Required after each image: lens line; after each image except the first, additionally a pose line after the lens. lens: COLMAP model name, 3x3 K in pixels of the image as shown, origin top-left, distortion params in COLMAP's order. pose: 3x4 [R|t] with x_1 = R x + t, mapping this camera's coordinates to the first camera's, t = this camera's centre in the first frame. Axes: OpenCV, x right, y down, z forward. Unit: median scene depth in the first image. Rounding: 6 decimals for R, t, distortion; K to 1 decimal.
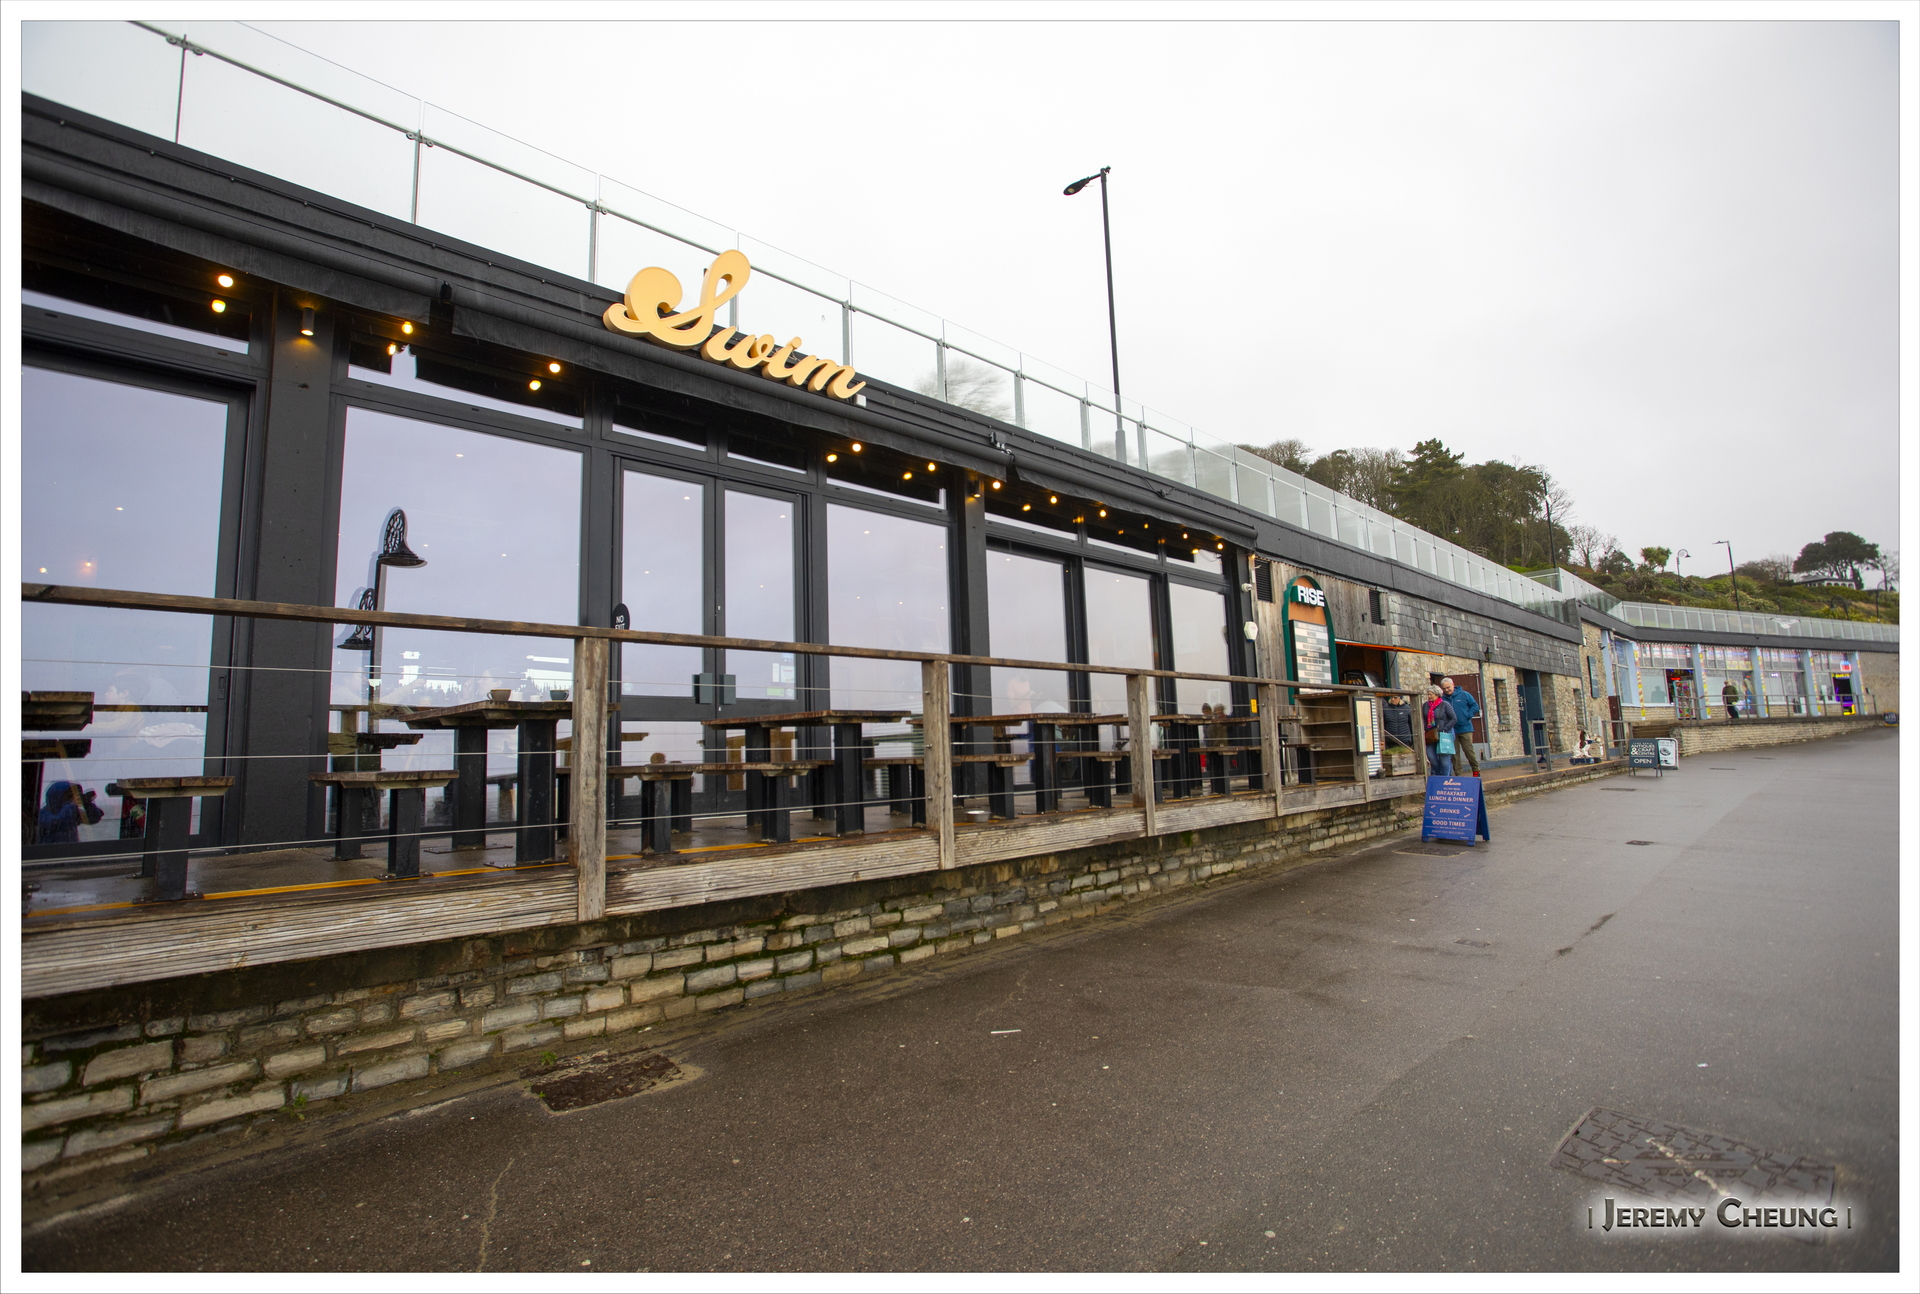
lens RADIAL K [[909.1, 0, 960.5], [0, 909.1, 639.0], [0, 0, 1]] dist [-0.004147, 0.002798]
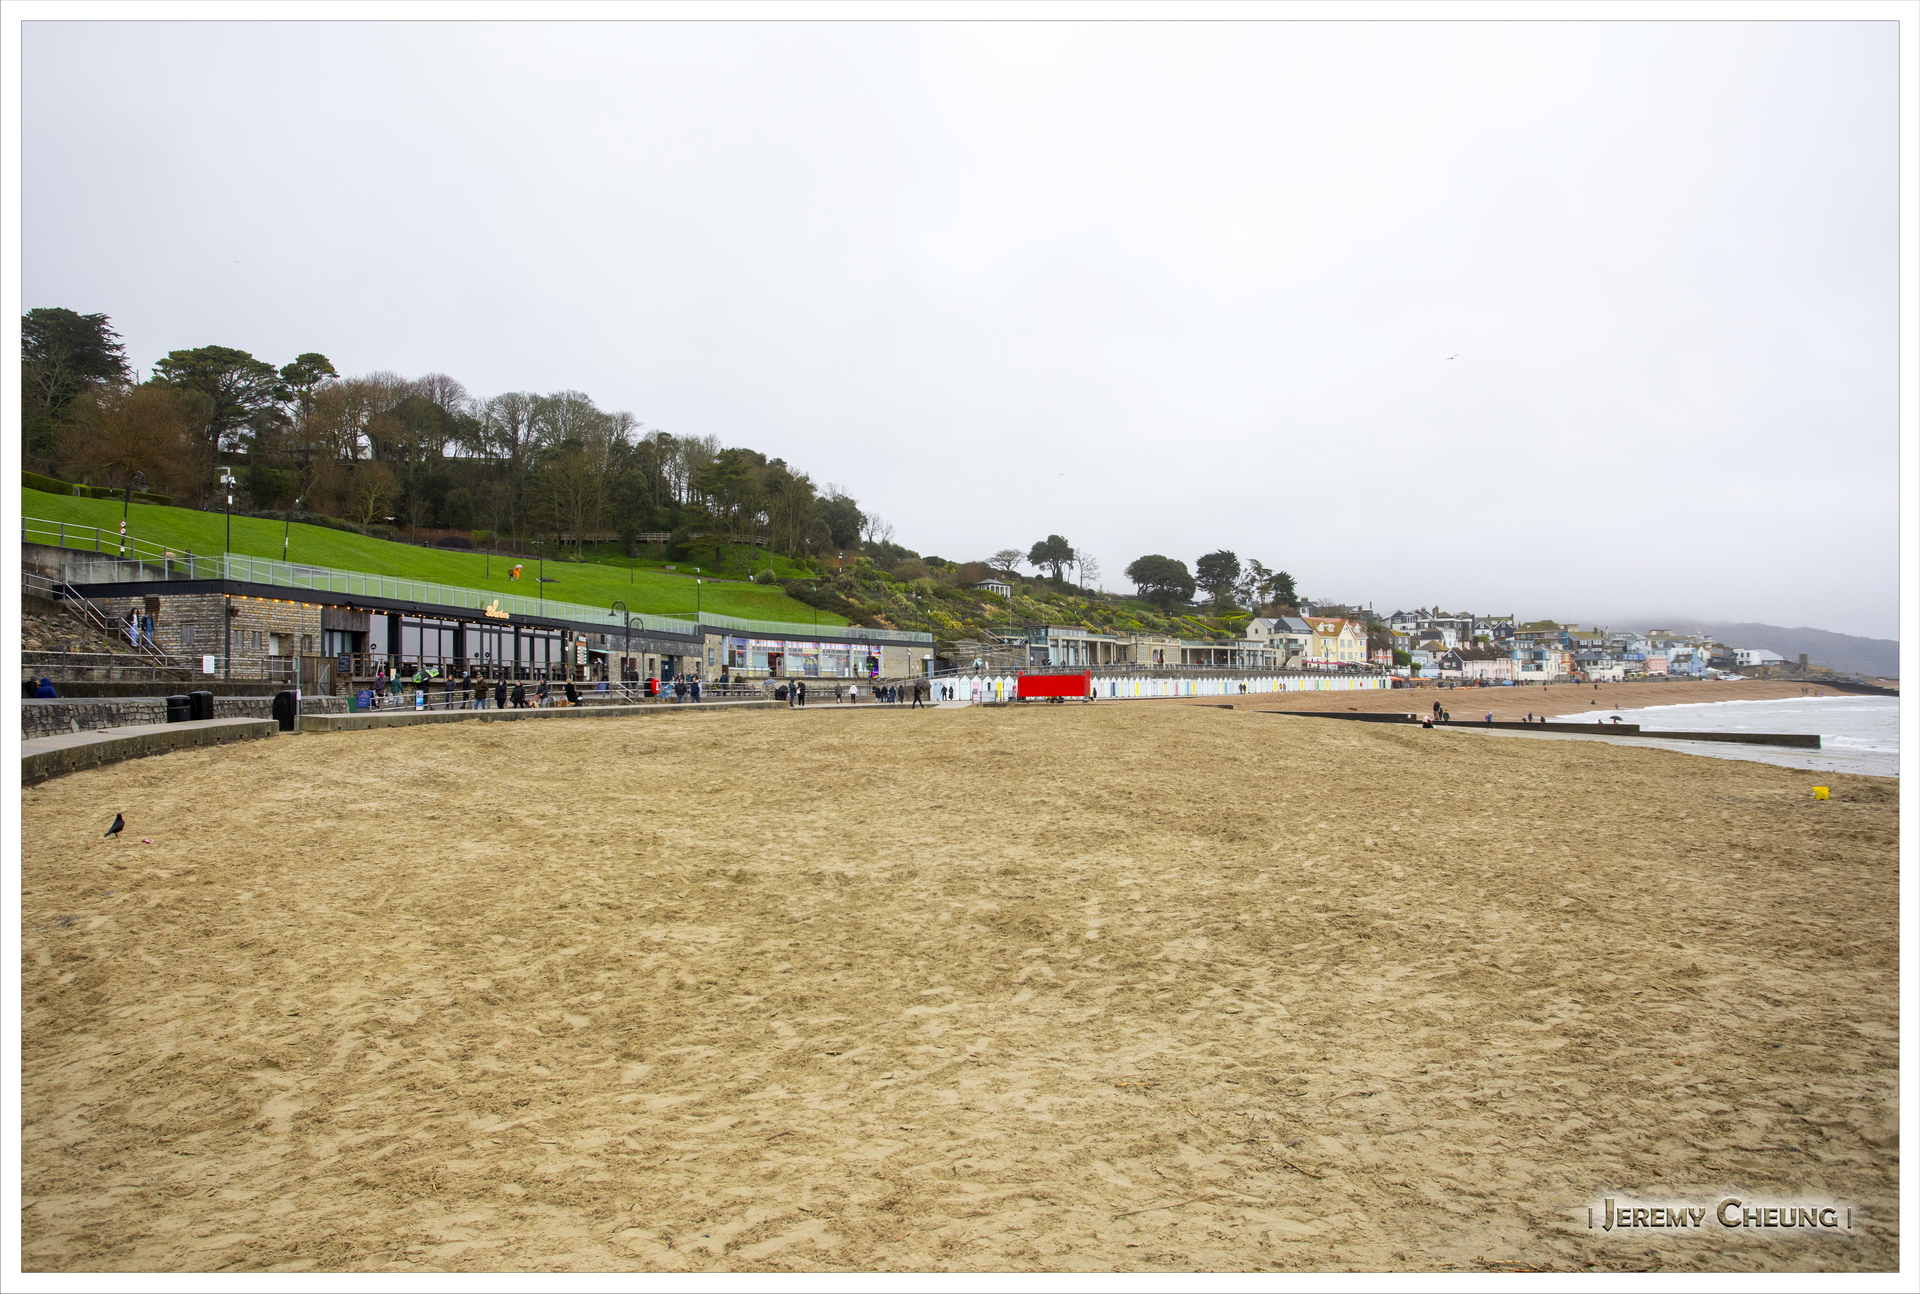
lens RADIAL K [[1324.4, 0, 955.8], [0, 1324.4, 647.5], [0, 0, 1]] dist [0.004482, 0.000194]
pose [[0.831329, 0.038251, 0.554463, -0.651449], [-0.075487, 0.996155, 0.044458, -0.173188], [-0.550631, -0.078814, 0.831020, -2.092956]]
